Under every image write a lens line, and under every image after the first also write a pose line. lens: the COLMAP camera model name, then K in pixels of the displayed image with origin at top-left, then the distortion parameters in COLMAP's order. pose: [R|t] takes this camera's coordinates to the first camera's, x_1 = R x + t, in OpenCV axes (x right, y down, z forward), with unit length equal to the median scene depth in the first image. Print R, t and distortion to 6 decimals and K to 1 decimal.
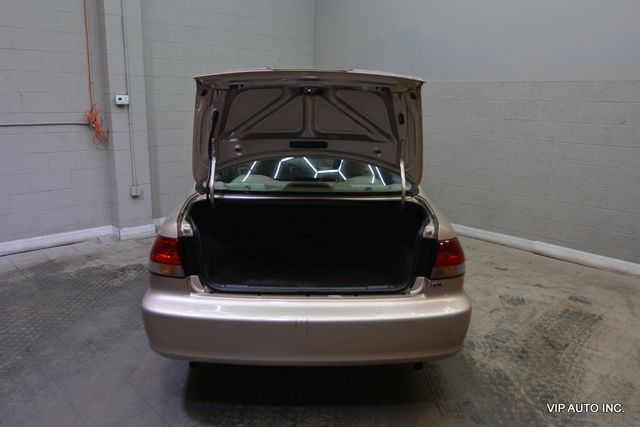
lens RADIAL K [[480.5, 0, 317.7], [0, 480.5, 214.1], [0, 0, 1]] dist [-0.028796, 0.015538]
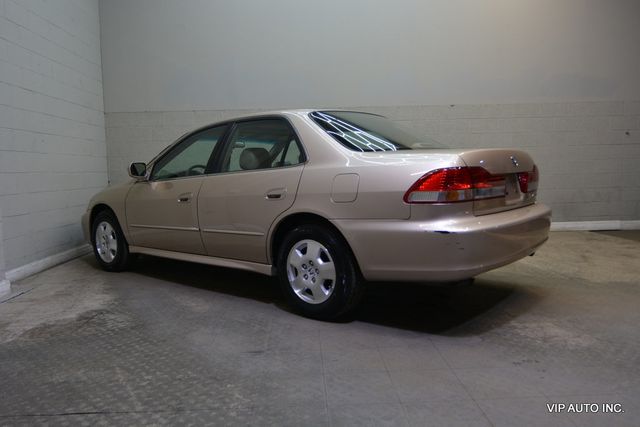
lens RADIAL K [[480.5, 0, 317.8], [0, 480.5, 218.7], [0, 0, 1]] dist [-0.028796, 0.015538]
pose [[0.667721, -0.106947, 0.736689, -0.674928], [0.207505, 0.977141, -0.046224, 0.075105], [-0.714906, 0.183731, 0.674650, 0.239166]]
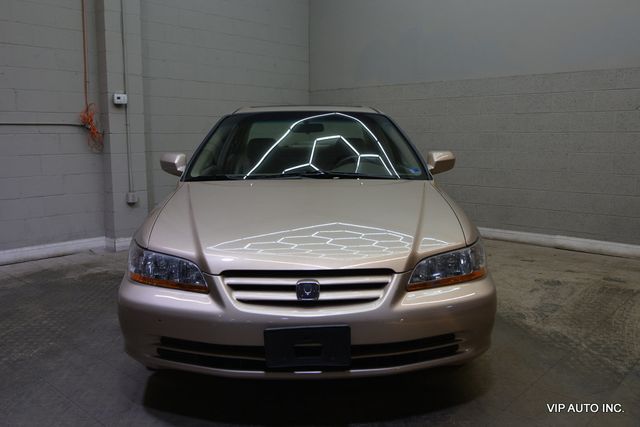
lens RADIAL K [[536.9, 0, 318.2], [0, 536.9, 214.2], [0, 0, 1]] dist [-0.037523, 0.014901]
pose [[0.997222, -0.029844, 0.068254, -0.113499], [0.035787, 0.995515, -0.087577, 0.103841], [-0.065334, 0.089776, 0.993817, -0.053555]]
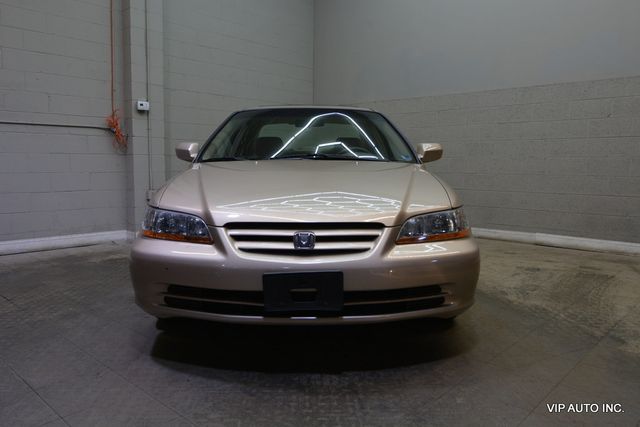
lens RADIAL K [[480.5, 0, 318.5], [0, 480.5, 214.2], [0, 0, 1]] dist [-0.028796, 0.015538]
pose [[0.997936, -0.017049, 0.061920, -0.107204], [0.024862, 0.991503, -0.127688, 0.158575], [-0.059216, 0.128964, 0.989880, -0.035083]]
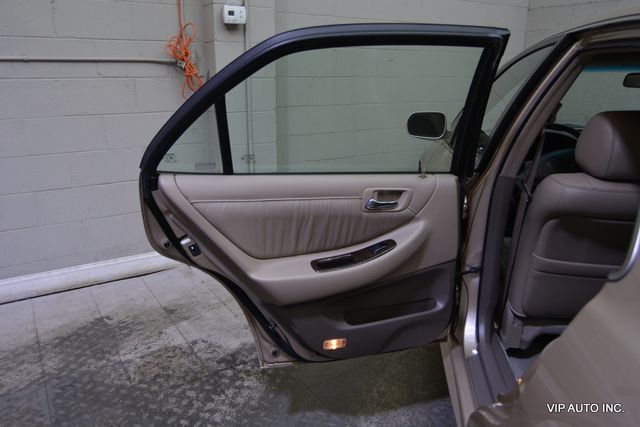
lens RADIAL K [[480.5, 0, 318.5], [0, 480.5, 211.4], [0, 0, 1]] dist [-0.028796, 0.015538]
pose [[0.983055, 0.040862, -0.178700, -0.242358], [-0.031704, 0.998048, 0.053812, -0.060364], [0.180550, -0.047235, 0.982431, 0.549091]]
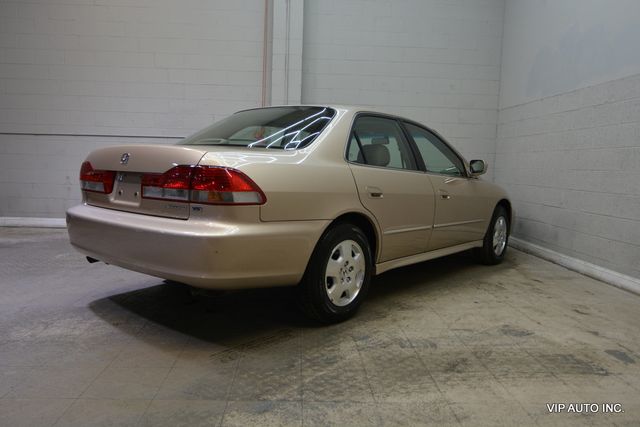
lens RADIAL K [[480.5, 0, 313.1], [0, 480.5, 215.8], [0, 0, 1]] dist [-0.028796, 0.015538]
pose [[0.752905, 0.075745, -0.653756, 0.555293], [-0.169481, 0.982167, -0.081390, 0.101800], [0.635932, 0.172078, 0.752316, 0.189365]]
